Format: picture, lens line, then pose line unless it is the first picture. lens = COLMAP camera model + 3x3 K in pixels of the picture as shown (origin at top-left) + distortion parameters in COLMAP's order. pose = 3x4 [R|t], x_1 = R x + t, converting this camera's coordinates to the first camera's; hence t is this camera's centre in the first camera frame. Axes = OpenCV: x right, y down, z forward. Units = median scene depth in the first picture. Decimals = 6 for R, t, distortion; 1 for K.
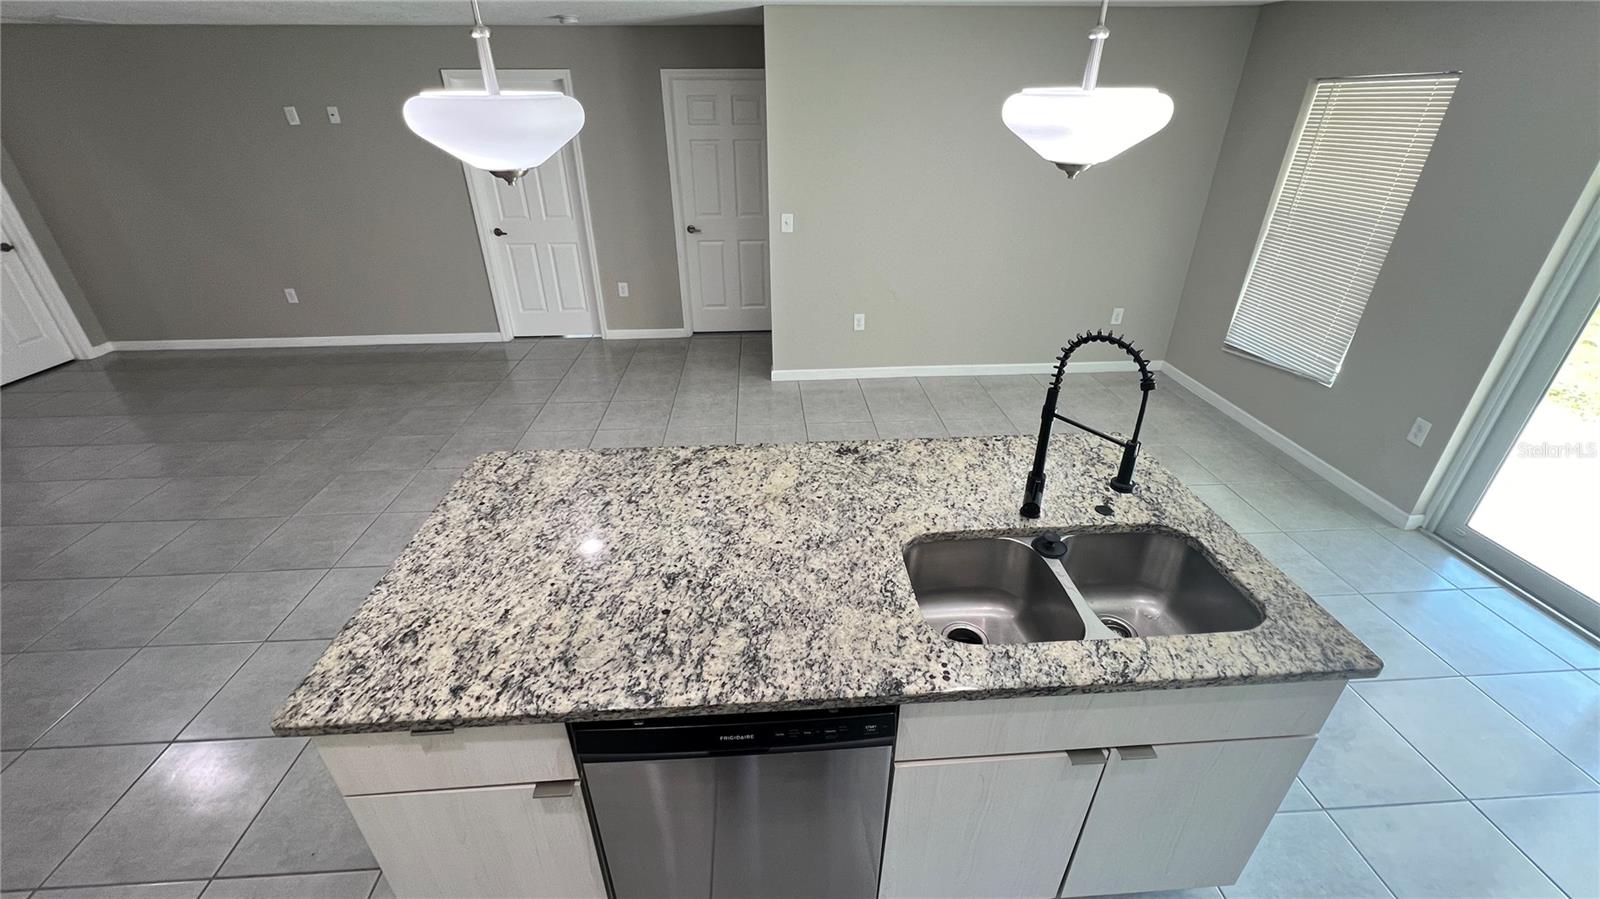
lens RADIAL K [[640.6, 0, 796.1], [0, 640.6, 449.0], [0, 0, 1]] dist [0.000086, -0.000118]
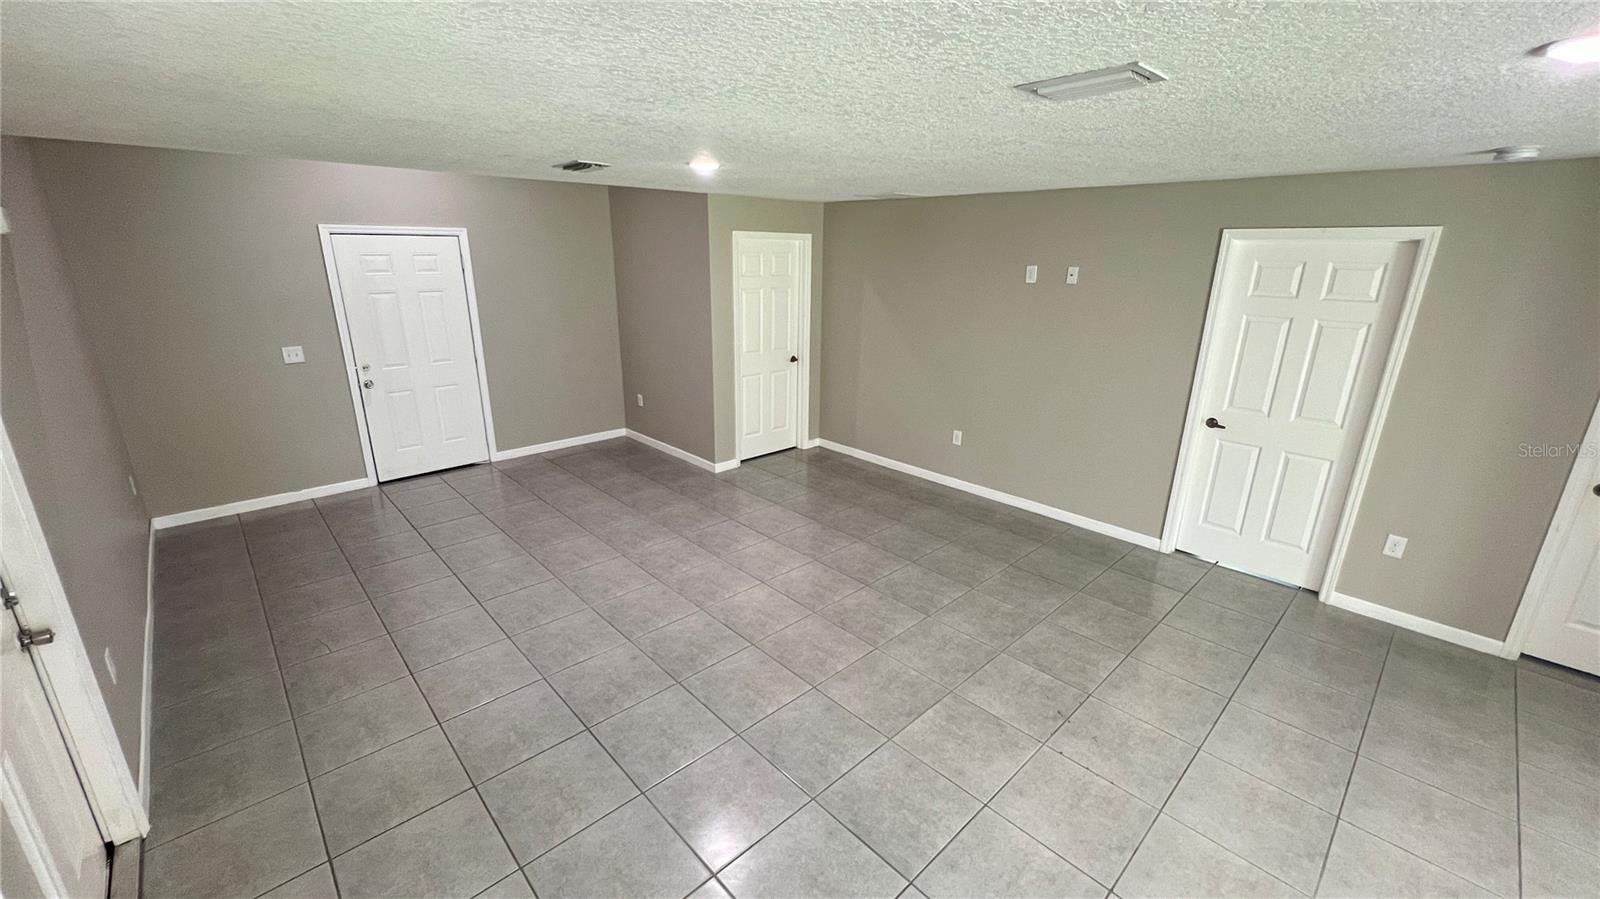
lens RADIAL K [[640.6, 0, 796.4], [0, 640.6, 448.8], [0, 0, 1]] dist [0.000086, -0.000118]
pose [[0.639371, 0.238552, -0.730956, -0.339713], [-0.374682, 0.926809, -0.025267, -0.164450], [0.671430, 0.290031, 0.681956, 0.246234]]
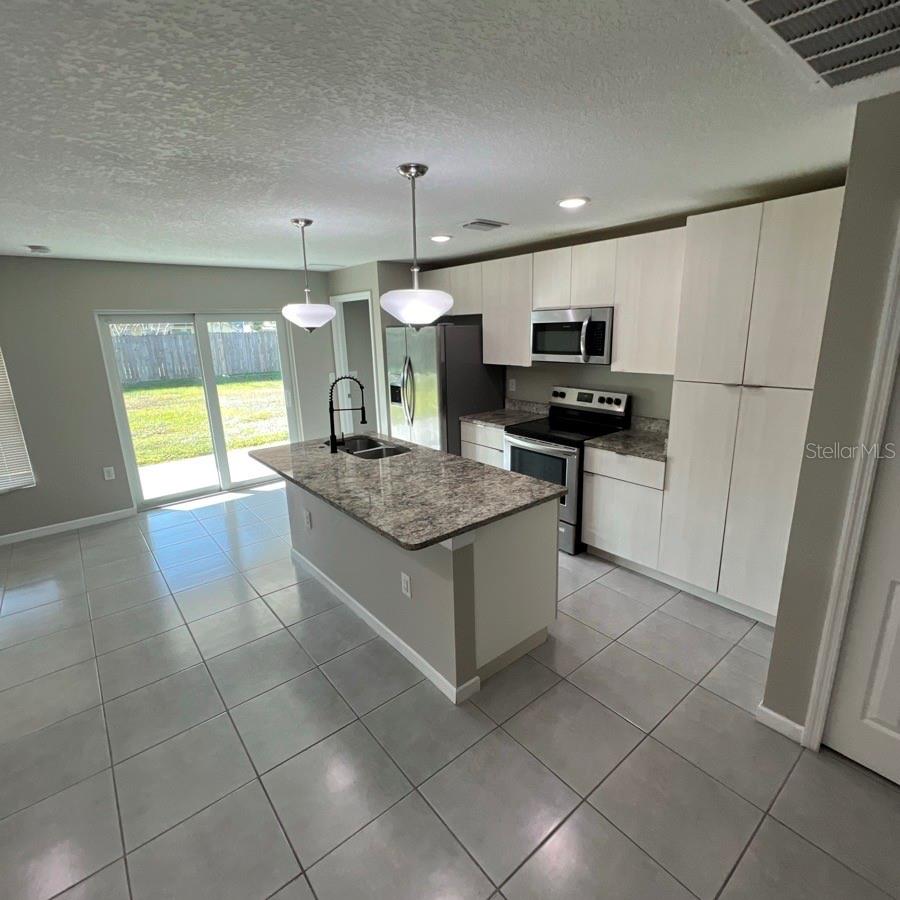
lens RADIAL K [[484.5, 0, 452.6], [0, 484.5, 448.8], [0, 0, 1]] dist [0.004463, -0.002895]
pose [[-0.588961, -0.181662, 0.787479, -0.731915], [0.408395, 0.773936, 0.483979, -0.331547], [-0.697379, 0.606648, -0.381629, 0.693352]]
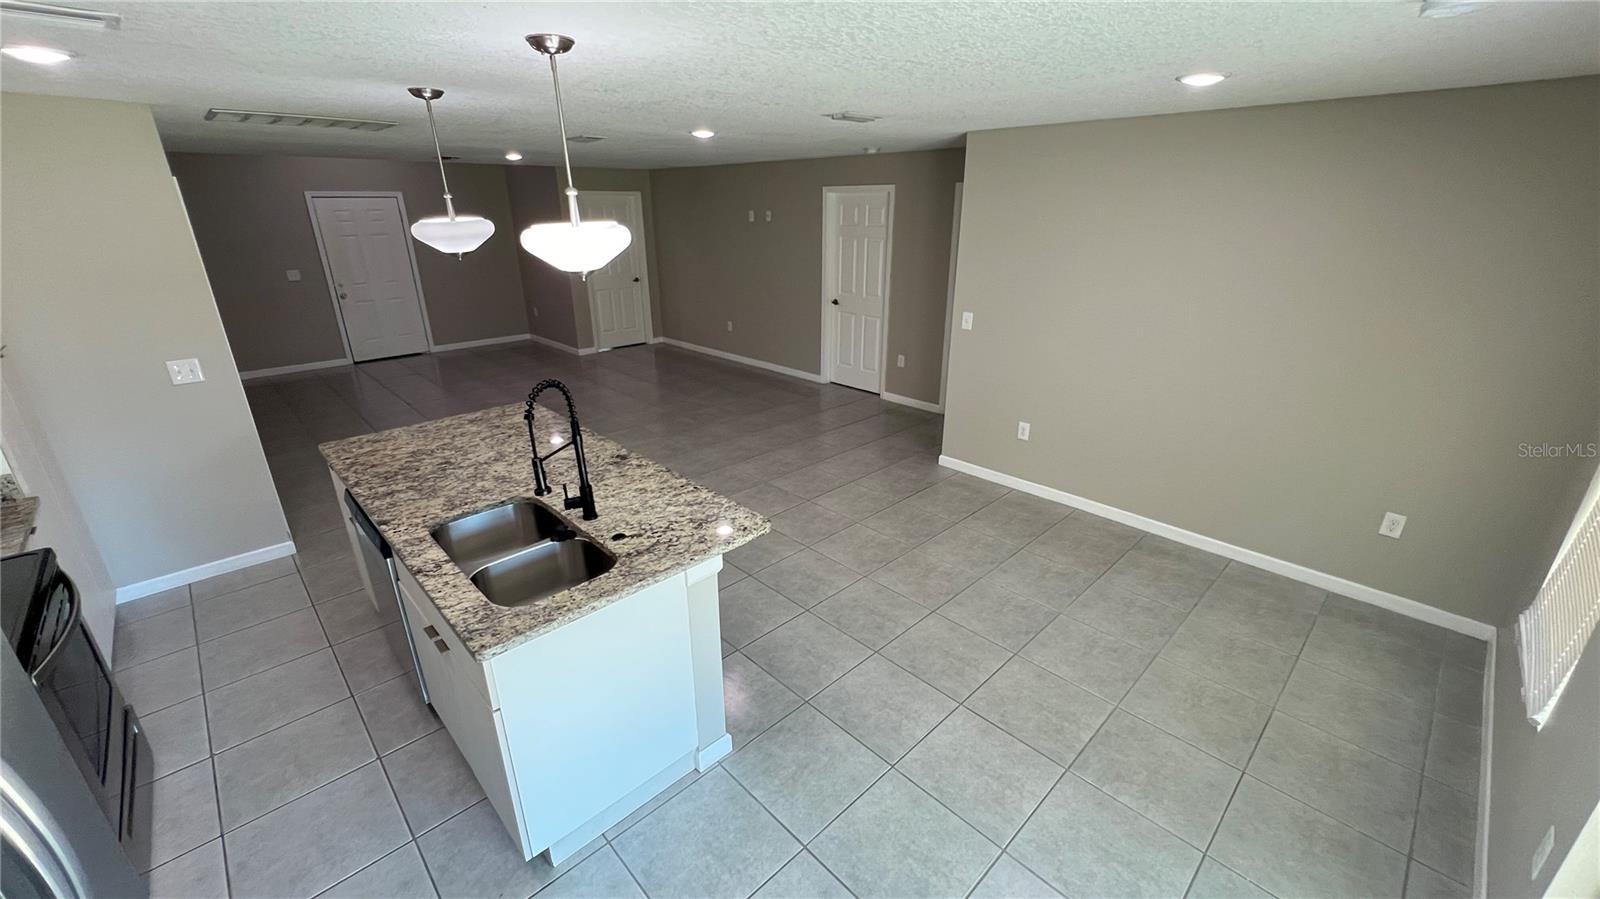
lens RADIAL K [[640.6, 0, 792.9], [0, 640.6, 446.3], [0, 0, 1]] dist [0.000086, -0.000118]
pose [[0.645610, 0.271857, -0.713640, 0.765560], [-0.359060, 0.932815, 0.030518, -0.113956], [0.673991, 0.236537, 0.699847, 0.153153]]
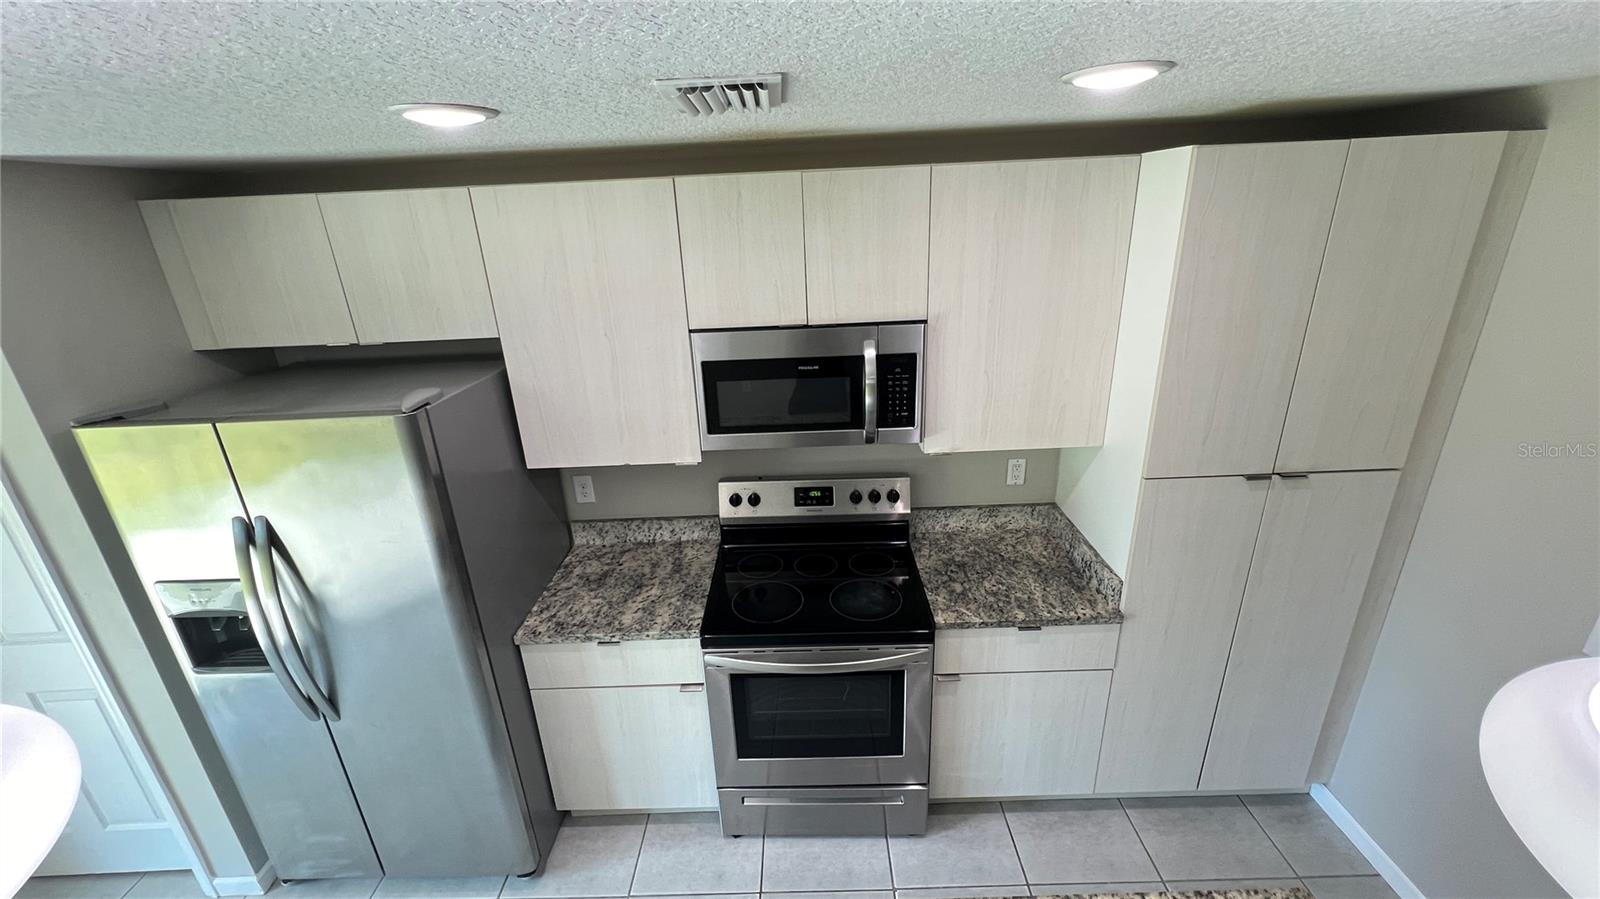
lens RADIAL K [[640.6, 0, 798.1], [0, 640.6, 445.2], [0, 0, 1]] dist [0.000086, -0.000118]
pose [[-0.997022, 0.022072, 0.073897, -0.015260], [0.070046, 0.660126, 0.747882, -0.313595], [-0.032274, 0.750831, -0.659706, 0.385137]]
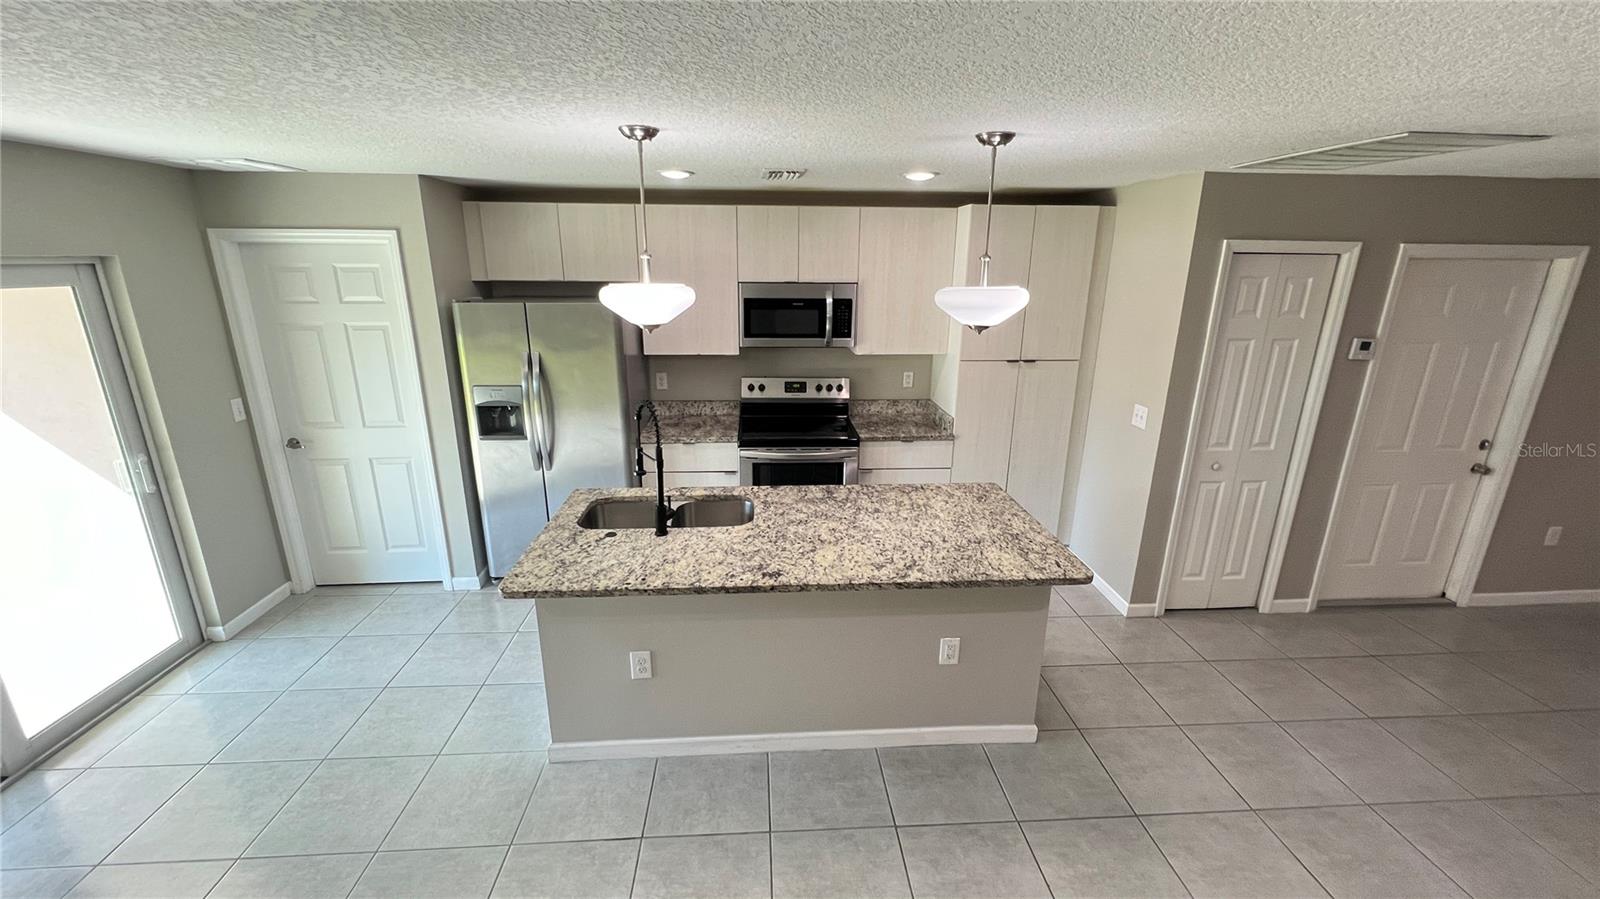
lens RADIAL K [[640.6, 0, 798.4], [0, 640.6, 450.0], [0, 0, 1]] dist [0.000086, -0.000118]
pose [[-0.999973, -0.002061, -0.007080, 0.024481], [-0.006451, 0.709707, 0.704467, -0.550531], [0.003573, 0.704494, -0.709701, 0.956100]]
